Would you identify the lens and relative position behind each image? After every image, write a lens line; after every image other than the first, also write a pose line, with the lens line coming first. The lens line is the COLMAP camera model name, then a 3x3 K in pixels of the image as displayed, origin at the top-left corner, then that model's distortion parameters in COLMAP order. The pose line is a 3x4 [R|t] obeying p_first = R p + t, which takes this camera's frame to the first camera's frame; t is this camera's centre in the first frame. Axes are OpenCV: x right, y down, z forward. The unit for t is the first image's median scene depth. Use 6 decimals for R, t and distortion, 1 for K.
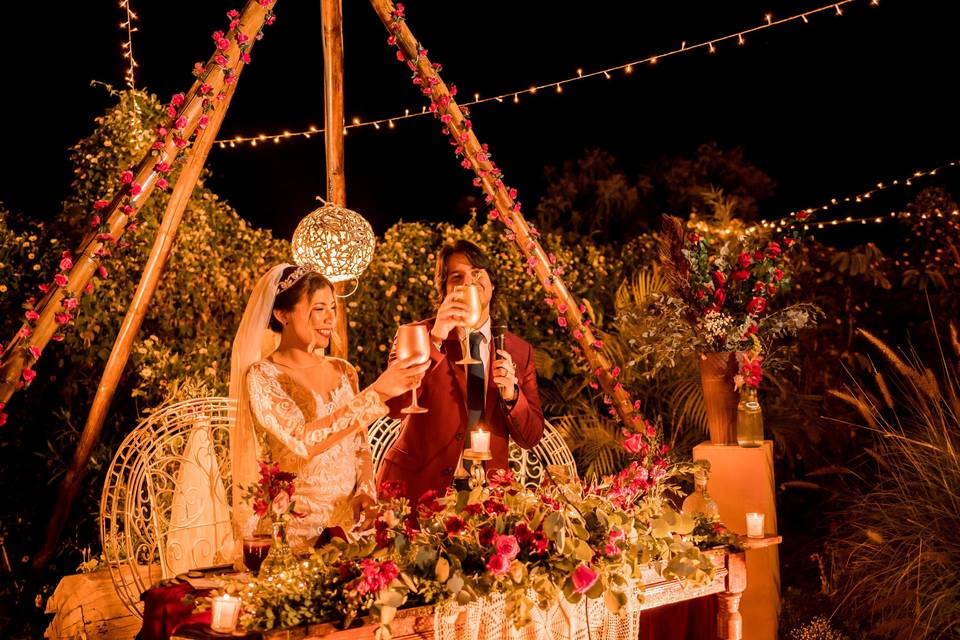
lens RADIAL K [[899.0, 0, 482.3], [0, 899.0, 298.9], [0, 0, 1]] dist [-0.002662, 0.000633]
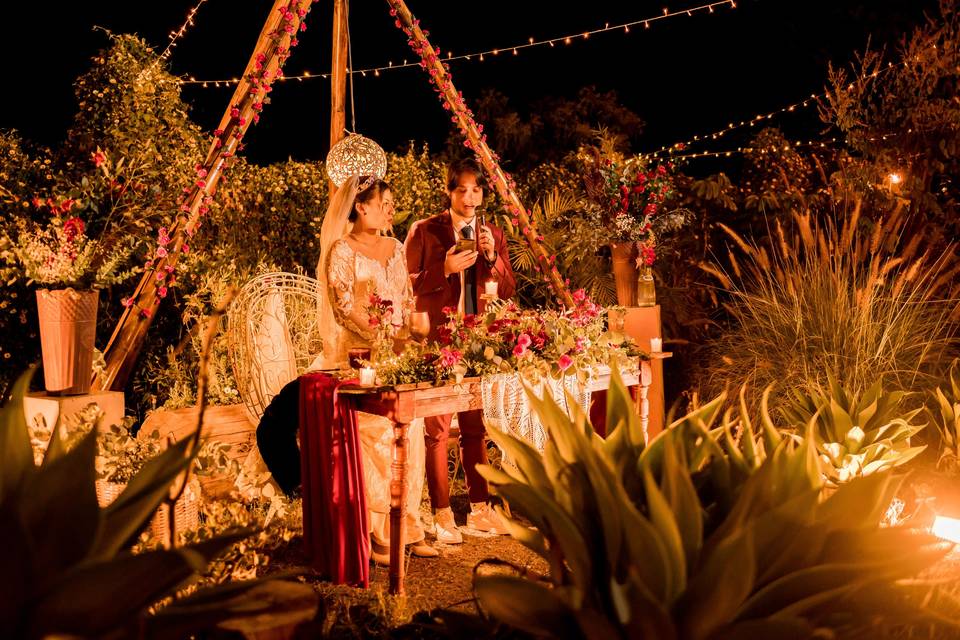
lens RADIAL K [[899.0, 0, 482.3], [0, 899.0, 298.9], [0, 0, 1]] dist [-0.002662, 0.000633]
pose [[0.988006, -0.015871, 0.153595, -0.176135], [0.005124, 0.997526, 0.070114, 0.046013], [-0.154328, -0.068486, 0.985643, -0.366633]]
